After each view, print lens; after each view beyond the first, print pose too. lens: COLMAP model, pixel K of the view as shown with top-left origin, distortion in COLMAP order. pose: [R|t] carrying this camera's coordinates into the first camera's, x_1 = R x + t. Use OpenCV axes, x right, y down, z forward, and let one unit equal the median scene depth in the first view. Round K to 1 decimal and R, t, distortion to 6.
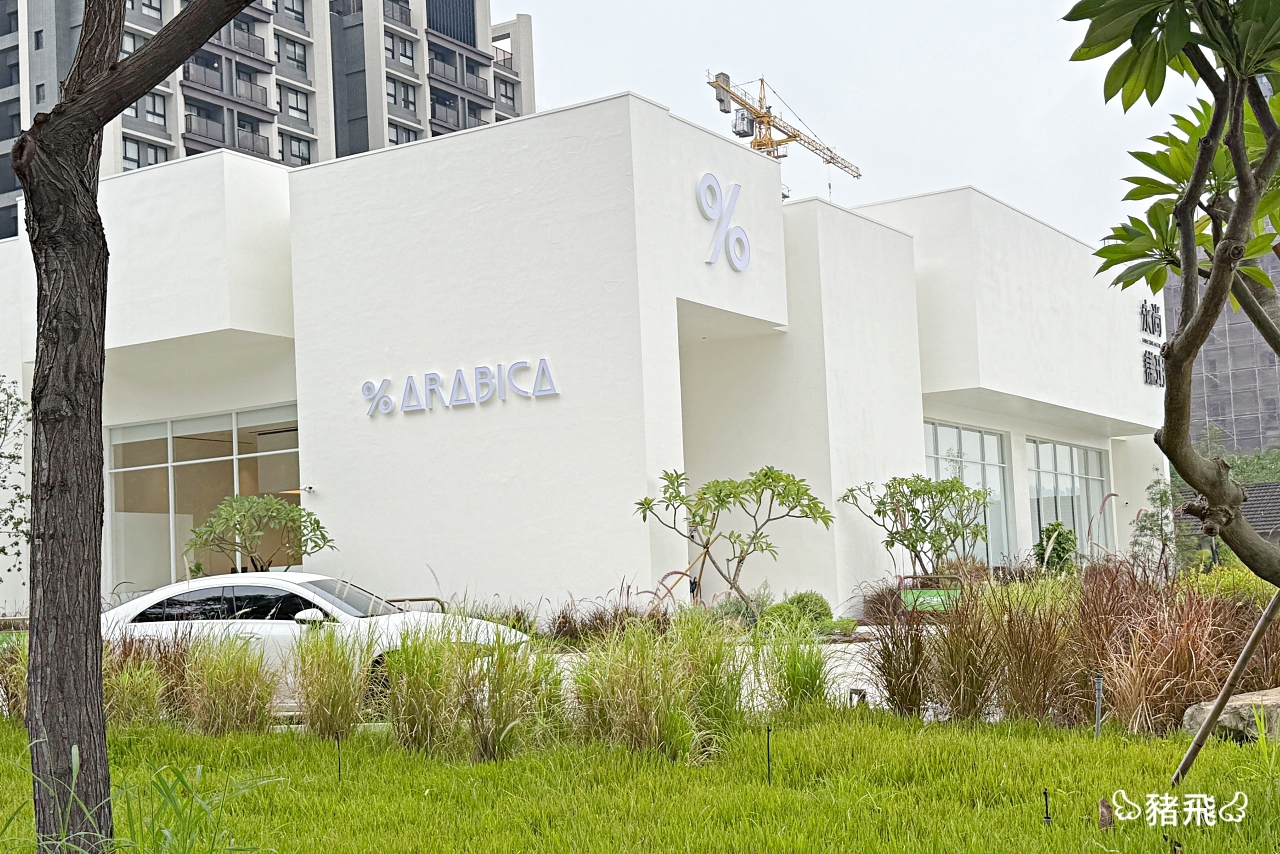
lens RADIAL K [[1721.3, 0, 552.8], [0, 1721.3, 451.9], [0, 0, 1]] dist [0.096287, 0.000000]
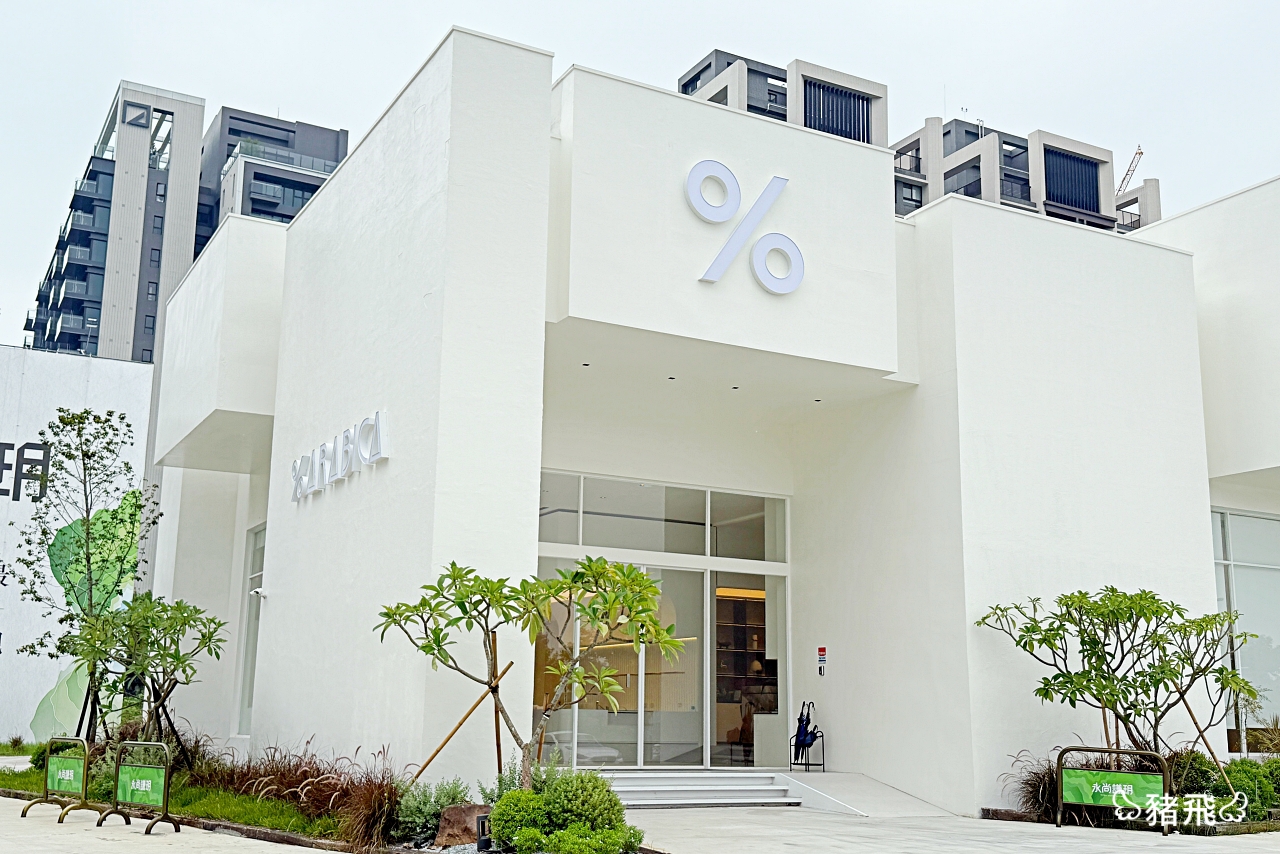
lens RADIAL K [[1342.4, 0, 632.5], [0, 1342.4, 431.4], [0, 0, 1]] dist [0.060340, 0.000000]
pose [[0.888885, -0.044250, -0.455987, 0.329917], [-0.009296, 0.993377, -0.114522, 0.016873], [0.458035, 0.106036, 0.882587, 0.532486]]
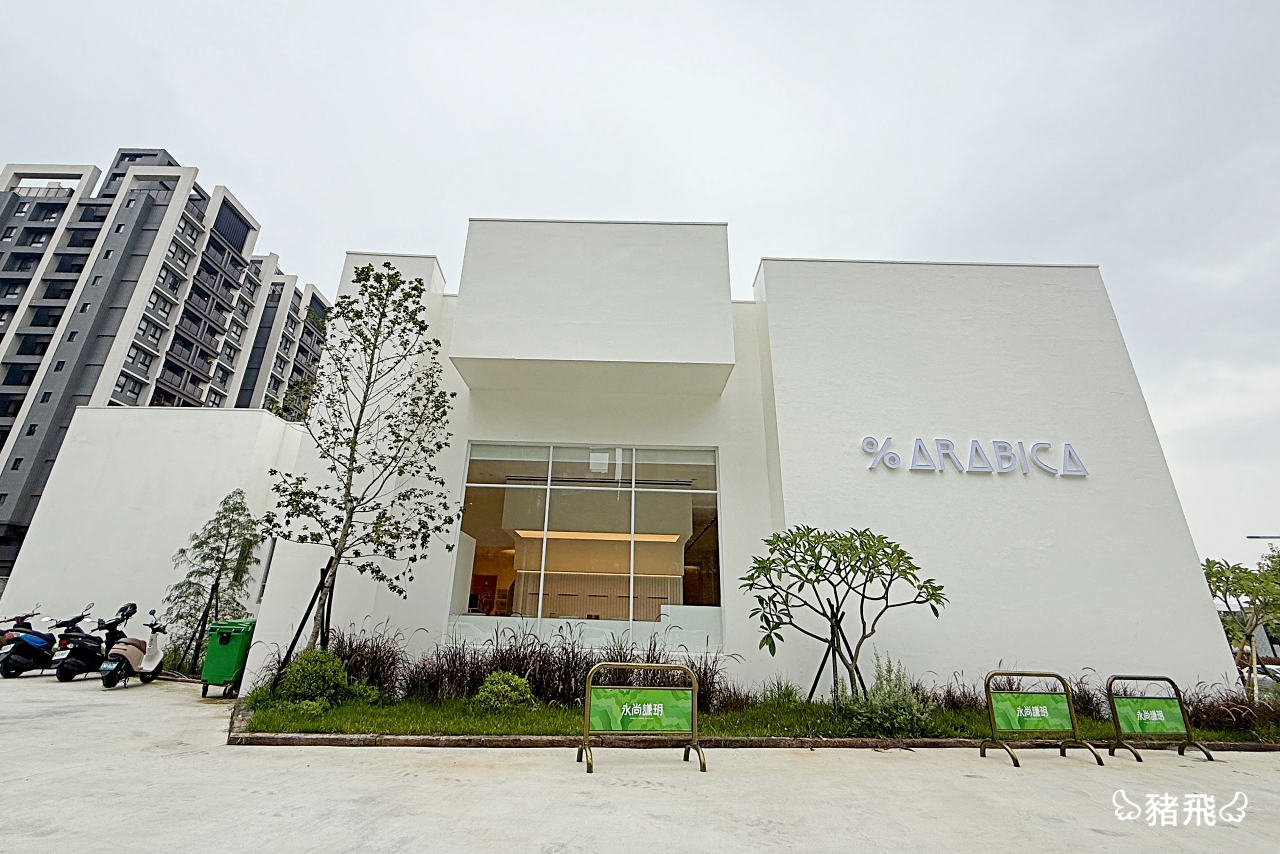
lens RADIAL K [[617.4, 0, 617.9], [0, 617.4, 345.7], [0, 0, 1]] dist [-0.001366, 0.001643]
pose [[0.836486, 0.283380, 0.469028, -0.457351], [-0.117533, 0.928767, -0.351535, 0.064649], [-0.535236, 0.238928, 0.810207, 0.775241]]
